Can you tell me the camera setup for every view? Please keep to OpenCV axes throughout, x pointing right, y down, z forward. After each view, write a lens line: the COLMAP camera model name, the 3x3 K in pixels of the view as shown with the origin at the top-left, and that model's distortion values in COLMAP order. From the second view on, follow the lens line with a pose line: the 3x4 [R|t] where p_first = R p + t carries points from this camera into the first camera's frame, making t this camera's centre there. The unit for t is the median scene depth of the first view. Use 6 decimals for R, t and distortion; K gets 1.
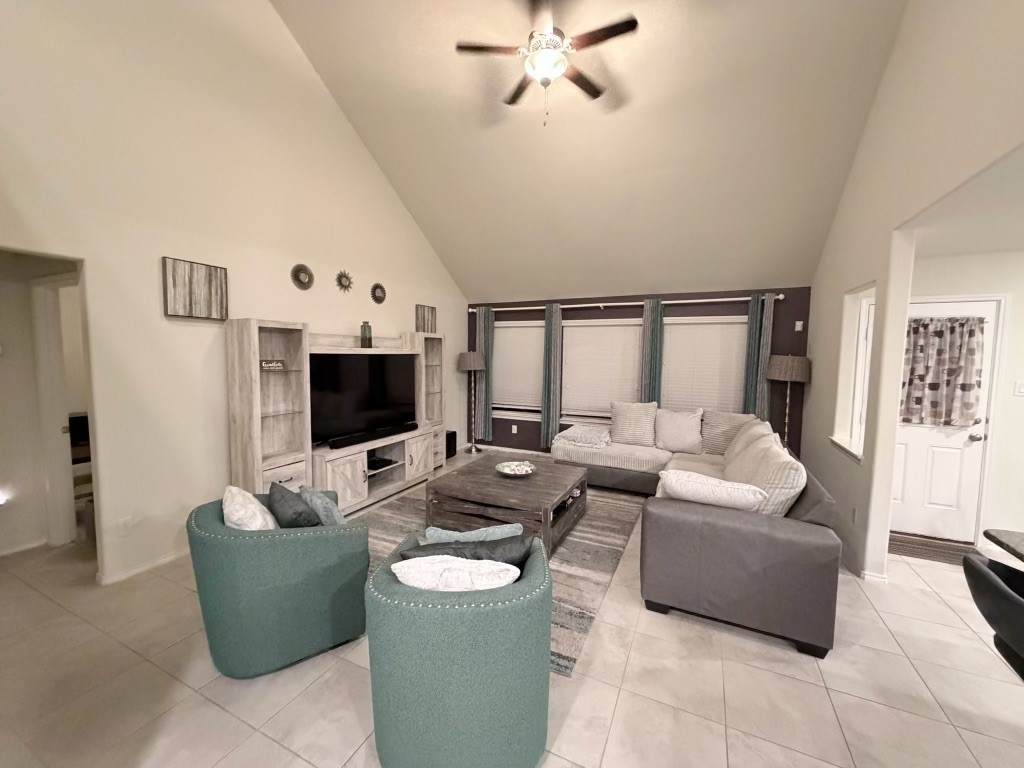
lens RADIAL K [[409.4, 0, 502.3], [0, 409.4, 385.5], [0, 0, 1]] dist [0.001821, -0.000607]
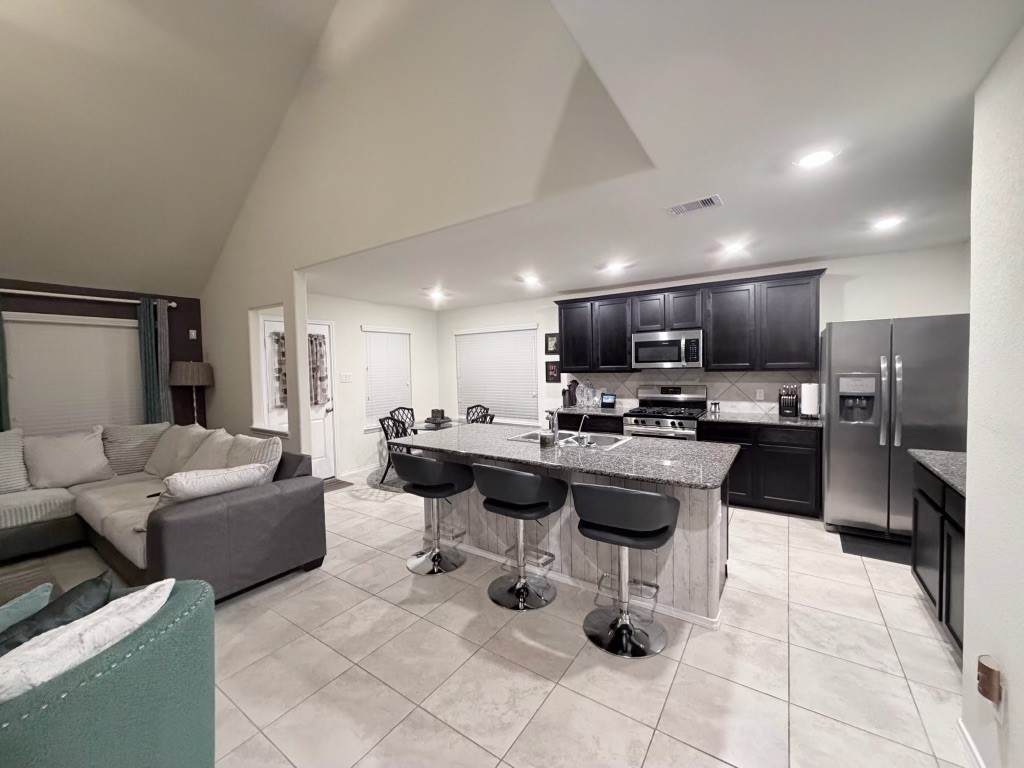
lens RADIAL K [[409.4, 0, 514.0], [0, 409.4, 384.4], [0, 0, 1]] dist [0.001821, -0.000607]
pose [[0.144595, -0.060661, 0.987630, -0.310202], [0.098415, 0.994052, 0.046647, 0.024170], [-0.984585, 0.090453, 0.149705, 0.043162]]
